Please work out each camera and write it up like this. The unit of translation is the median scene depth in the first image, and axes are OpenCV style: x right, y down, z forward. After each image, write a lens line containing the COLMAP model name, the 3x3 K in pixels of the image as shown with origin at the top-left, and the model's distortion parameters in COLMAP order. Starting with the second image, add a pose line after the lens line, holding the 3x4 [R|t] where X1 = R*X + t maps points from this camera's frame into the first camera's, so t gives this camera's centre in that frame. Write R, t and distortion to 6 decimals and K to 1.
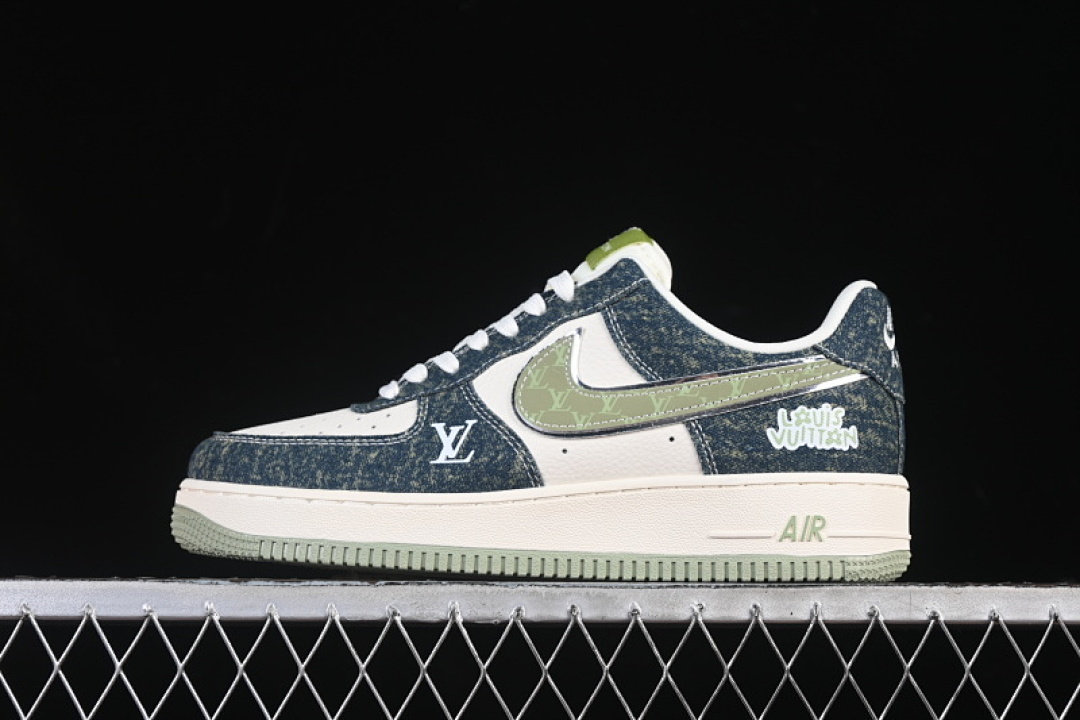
lens RADIAL K [[2380.4, 0, 540.0], [0, 2380.4, 360.0], [0, 0, 1]] dist [0.063677, -0.295985]
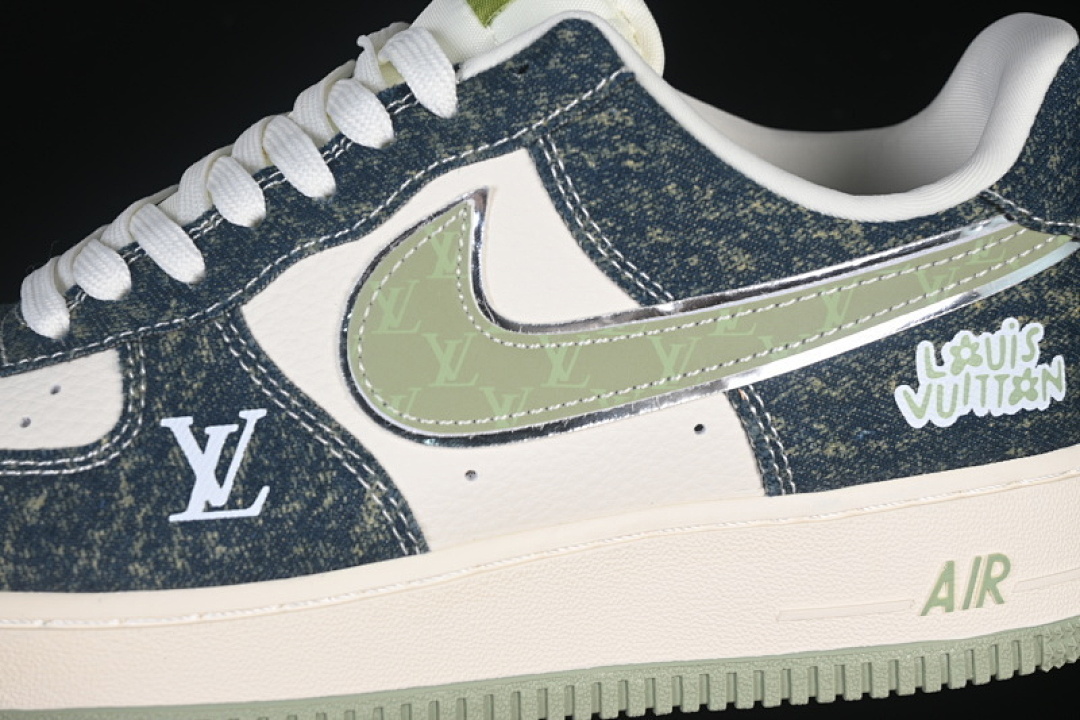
lens RADIAL K [[2380.4, 0, 540.0], [0, 2380.4, 360.0], [0, 0, 1]] dist [0.063677, -0.295985]
pose [[0.978956, -0.081981, 0.186881, -0.059150], [0.022620, 0.953709, 0.299880, -0.117125], [-0.202814, -0.289342, 0.935493, 0.576807]]
